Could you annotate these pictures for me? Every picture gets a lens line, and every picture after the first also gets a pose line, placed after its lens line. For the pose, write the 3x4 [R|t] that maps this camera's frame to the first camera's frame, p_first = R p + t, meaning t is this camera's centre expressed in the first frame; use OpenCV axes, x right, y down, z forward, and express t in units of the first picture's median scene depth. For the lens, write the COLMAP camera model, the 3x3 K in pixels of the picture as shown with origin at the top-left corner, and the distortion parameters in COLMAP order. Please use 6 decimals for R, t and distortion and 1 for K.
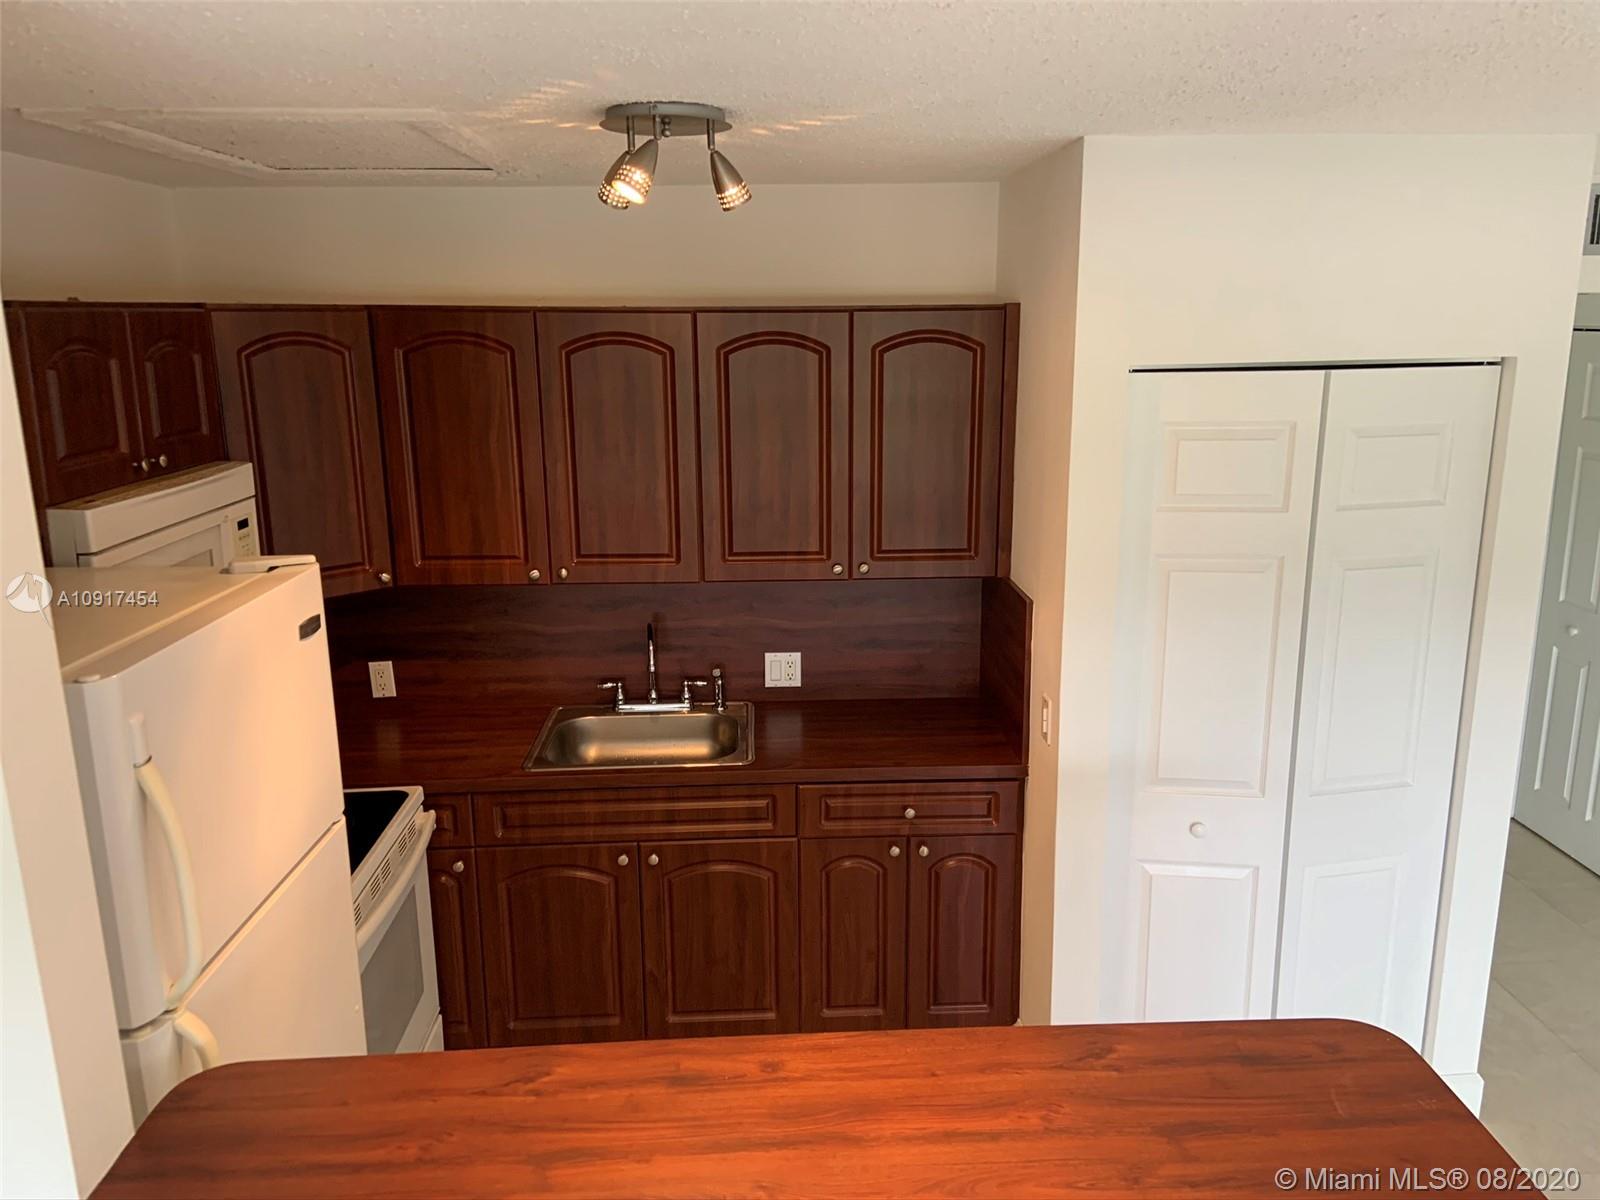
lens RADIAL K [[1196.6, 0, 800.0], [0, 1196.6, 600.0], [0, 0, 1]] dist [0.108873, -0.126595]
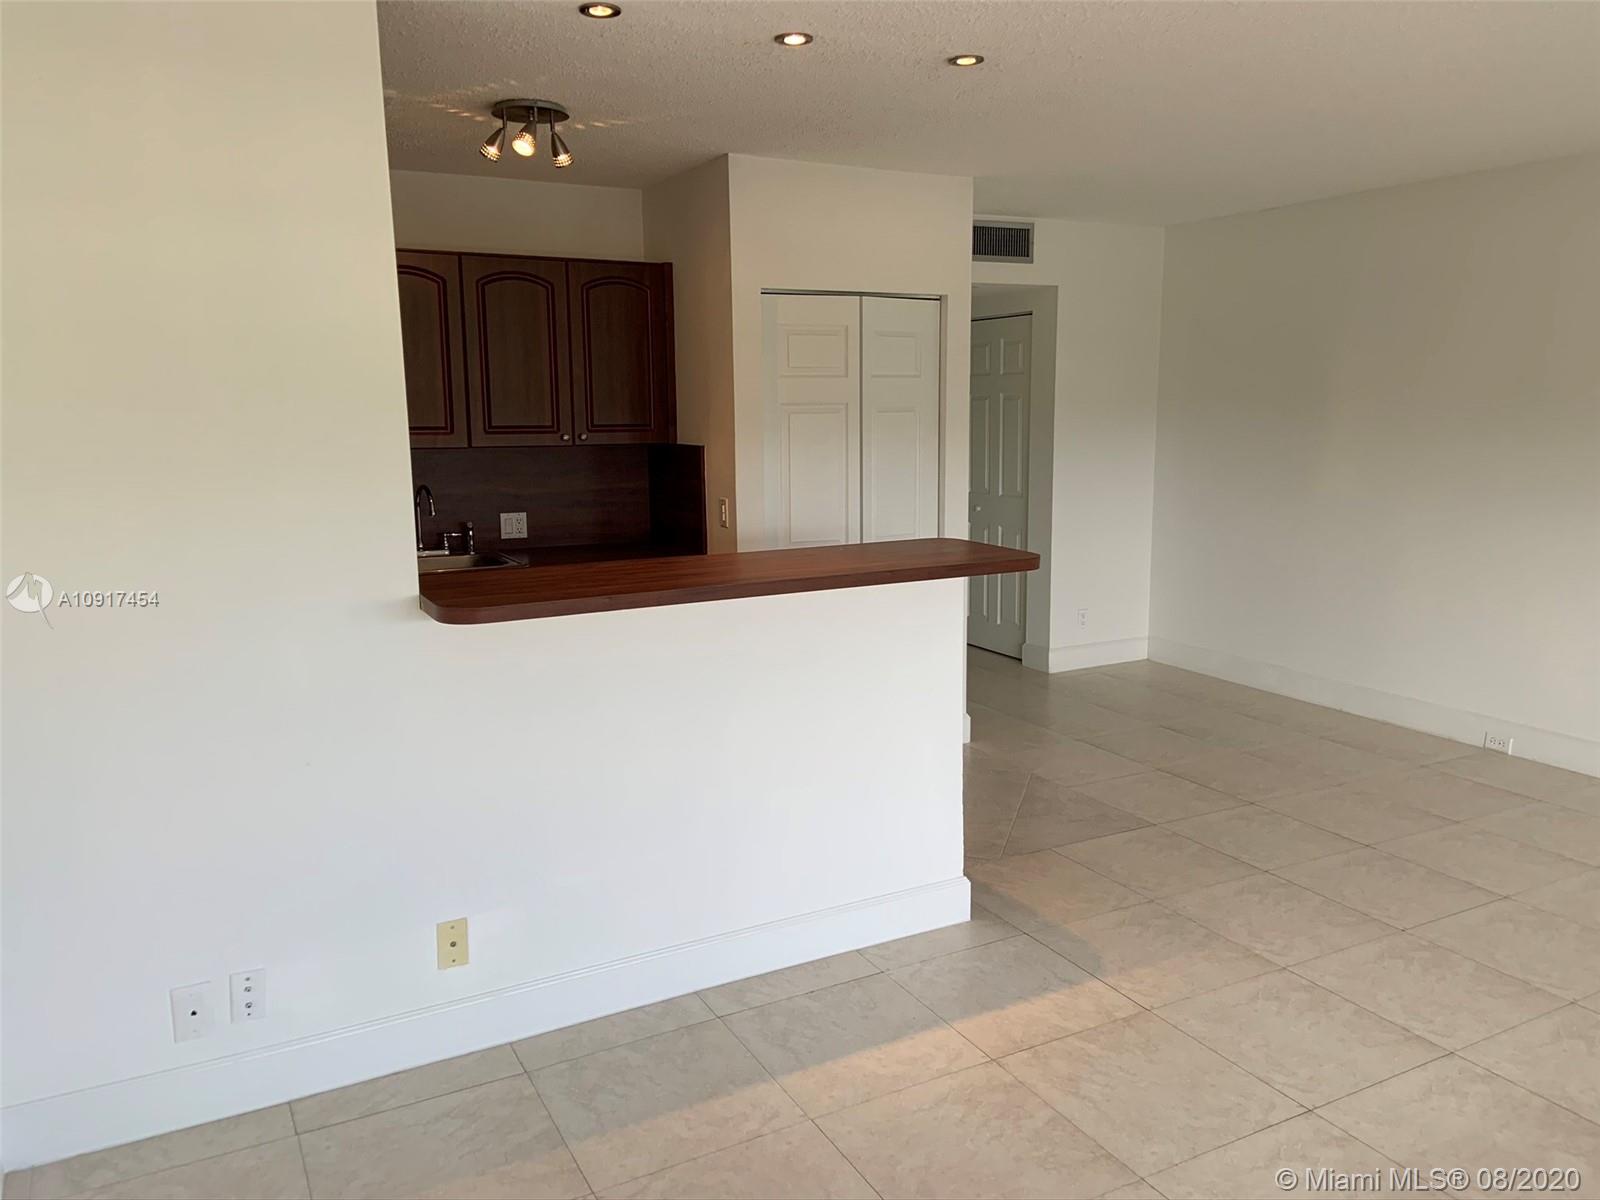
lens RADIAL K [[1217.1, 0, 803.5], [0, 1217.1, 585.7], [0, 0, 1]] dist [0.094441, -0.093894]
pose [[0.900285, -0.062735, 0.430756, -0.373117], [0.097666, 0.993443, -0.059438, 0.279458], [-0.424203, 0.095582, 0.900509, -0.459051]]
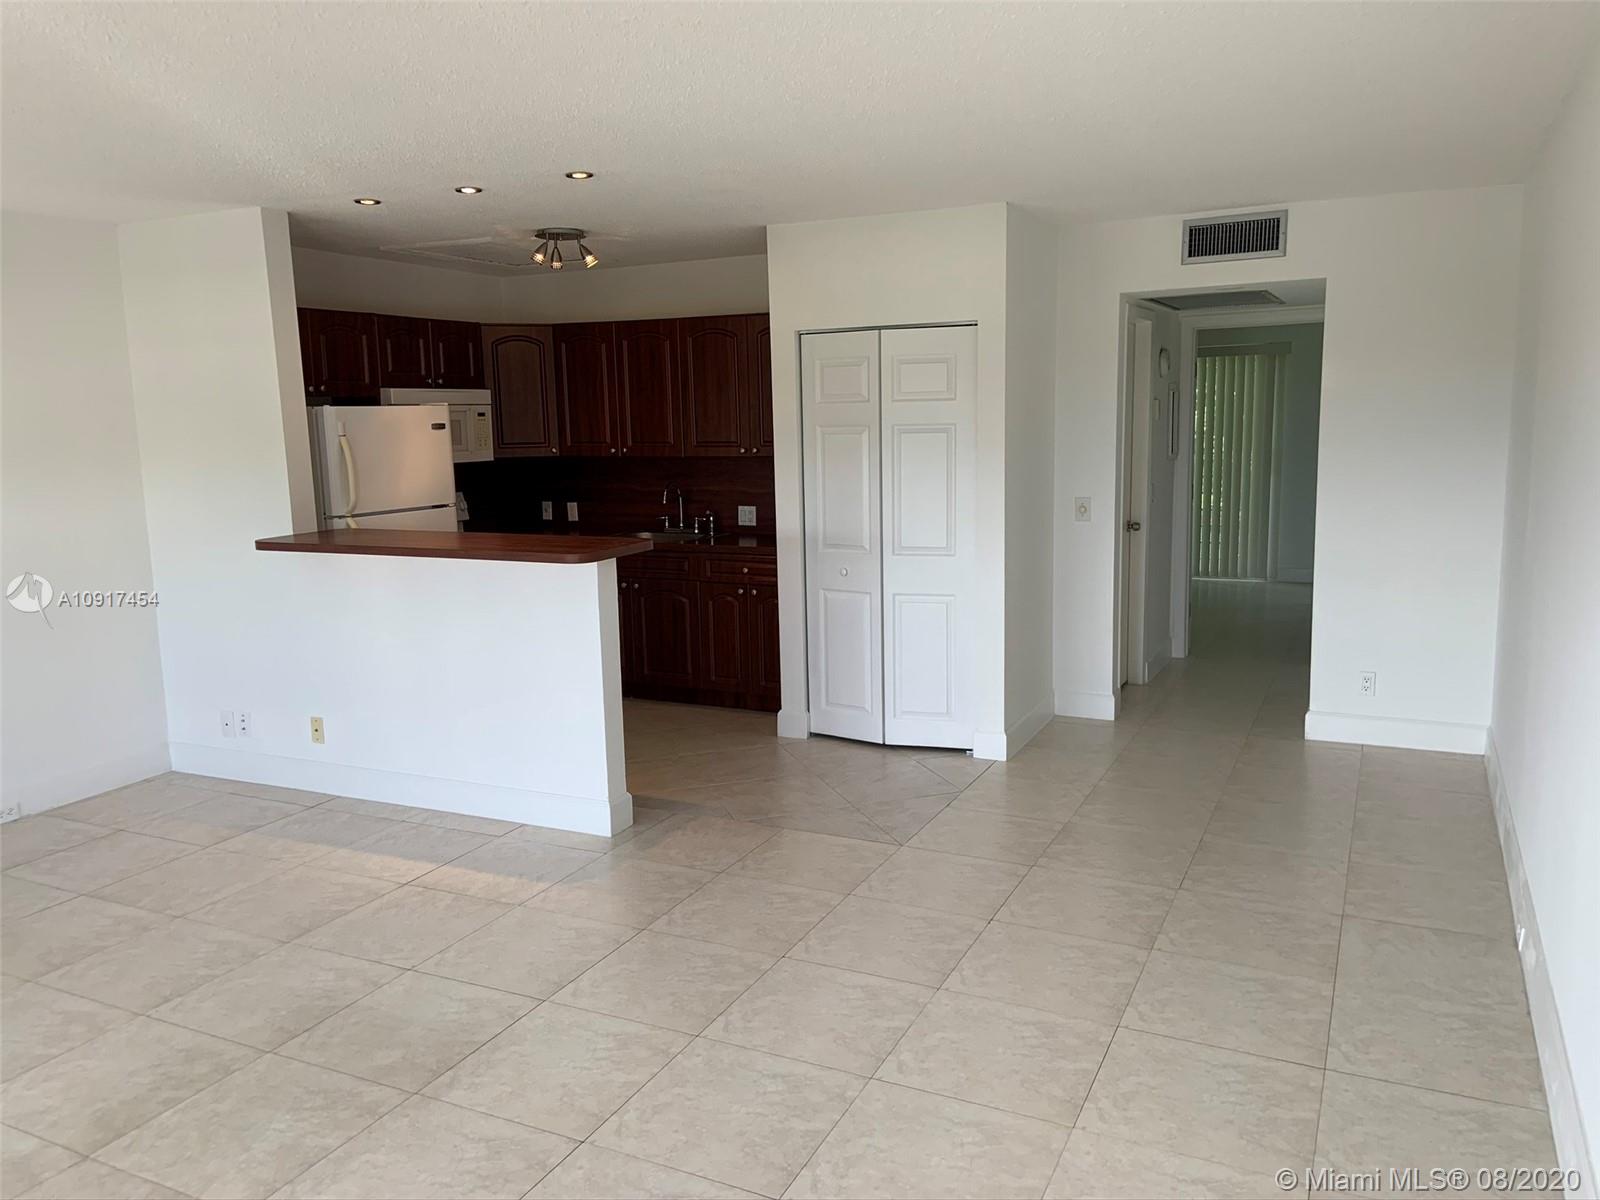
lens RADIAL K [[1196.6, 0, 800.0], [0, 1196.6, 600.0], [0, 0, 1]] dist [0.108873, -0.126595]
pose [[0.876948, 0.067204, -0.475864, 1.077197], [-0.098555, 0.994278, -0.041203, 0.291887], [0.470372, 0.083032, 0.878553, -0.643194]]
